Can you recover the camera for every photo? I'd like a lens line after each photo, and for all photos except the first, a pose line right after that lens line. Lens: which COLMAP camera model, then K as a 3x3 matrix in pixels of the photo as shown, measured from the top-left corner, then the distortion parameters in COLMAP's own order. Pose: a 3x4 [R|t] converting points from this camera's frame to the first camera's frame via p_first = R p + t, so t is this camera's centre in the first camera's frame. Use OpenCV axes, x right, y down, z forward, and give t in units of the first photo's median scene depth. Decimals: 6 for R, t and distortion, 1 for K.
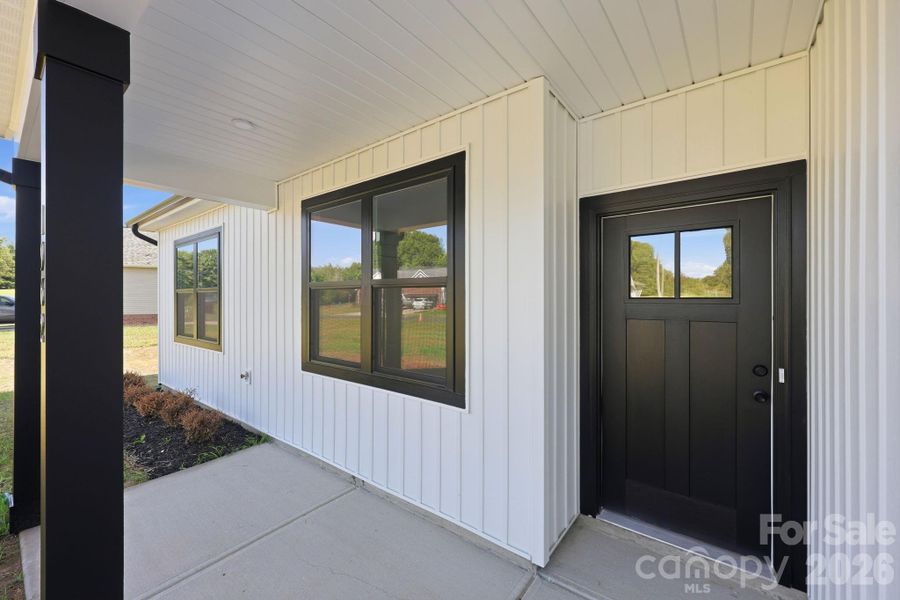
lens RADIAL K [[362.6, 0, 453.9], [0, 362.6, 298.8], [0, 0, 1]] dist [0.001146, 0.000144]
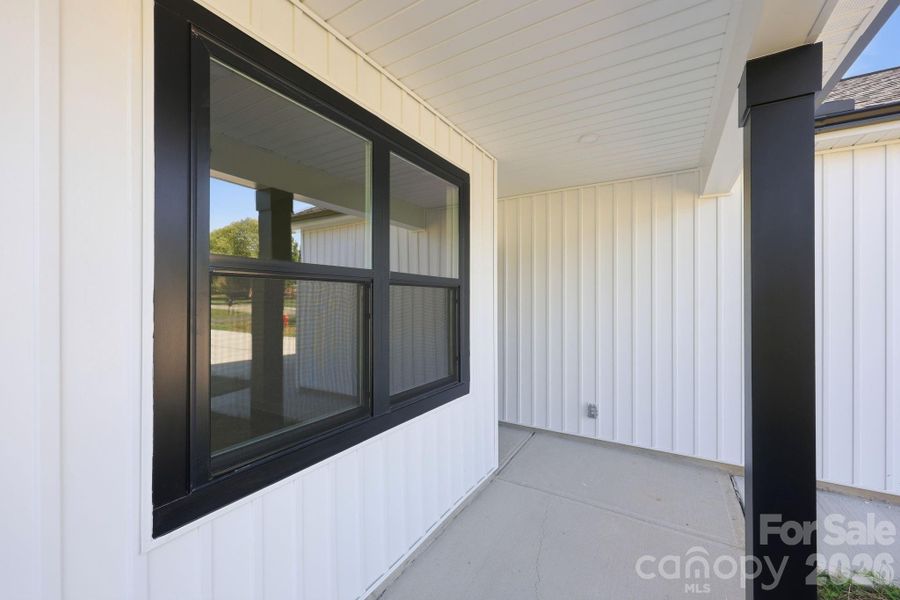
lens RADIAL K [[362.6, 0, 453.9], [0, 362.6, 298.8], [0, 0, 1]] dist [0.001146, 0.000144]
pose [[-0.129402, 0.005368, 0.991578, -1.122339], [0.006167, 0.999970, -0.004608, 0.002444], [-0.991573, 0.005519, -0.129431, 1.192993]]
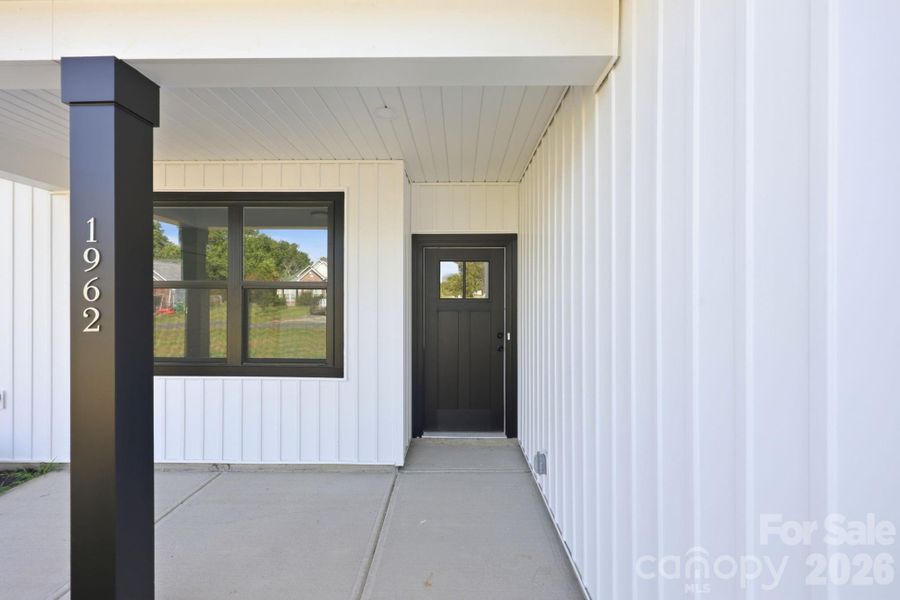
lens RADIAL K [[362.6, 0, 453.9], [0, 362.6, 298.8], [0, 0, 1]] dist [0.001146, 0.000144]
pose [[0.794813, 0.005184, 0.606832, -0.470572], [-0.001554, 0.999978, -0.006508, 0.010382], [-0.606852, 0.004229, 0.794803, -0.354378]]
